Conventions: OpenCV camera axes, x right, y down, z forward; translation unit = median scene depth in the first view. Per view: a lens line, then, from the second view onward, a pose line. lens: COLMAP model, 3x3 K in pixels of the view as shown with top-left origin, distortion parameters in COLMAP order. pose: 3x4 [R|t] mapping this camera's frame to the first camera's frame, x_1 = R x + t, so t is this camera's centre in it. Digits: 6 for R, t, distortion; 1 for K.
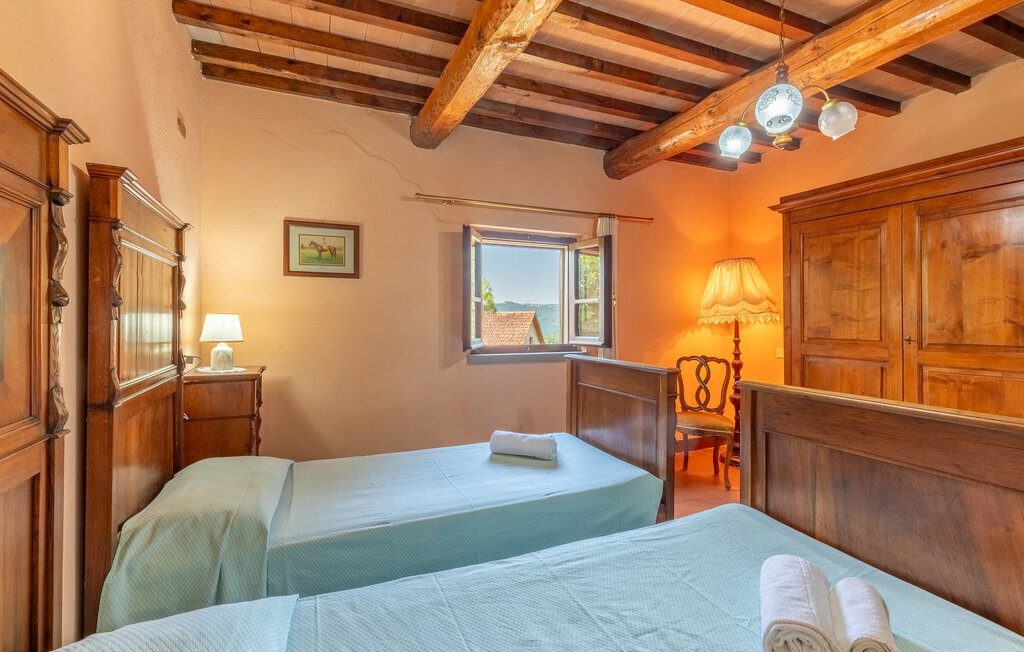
lens RADIAL K [[458.1, 0, 512.4], [0, 458.1, 315.3], [0, 0, 1]] dist [-0.001116, -0.000089]
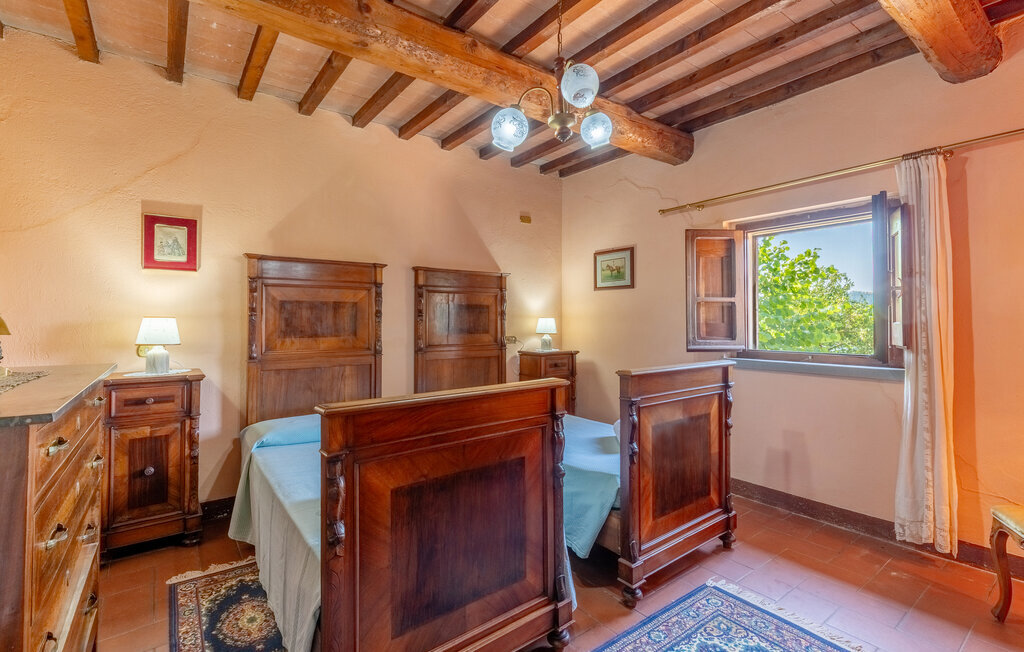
lens RADIAL K [[458.1, 0, 512.4], [0, 458.1, 315.3], [0, 0, 1]] dist [-0.001116, -0.000089]
pose [[0.250617, -0.017358, -0.967931, 0.835953], [0.010407, 0.999830, -0.015235, 0.011185], [0.968030, -0.006255, 0.250755, 0.362226]]
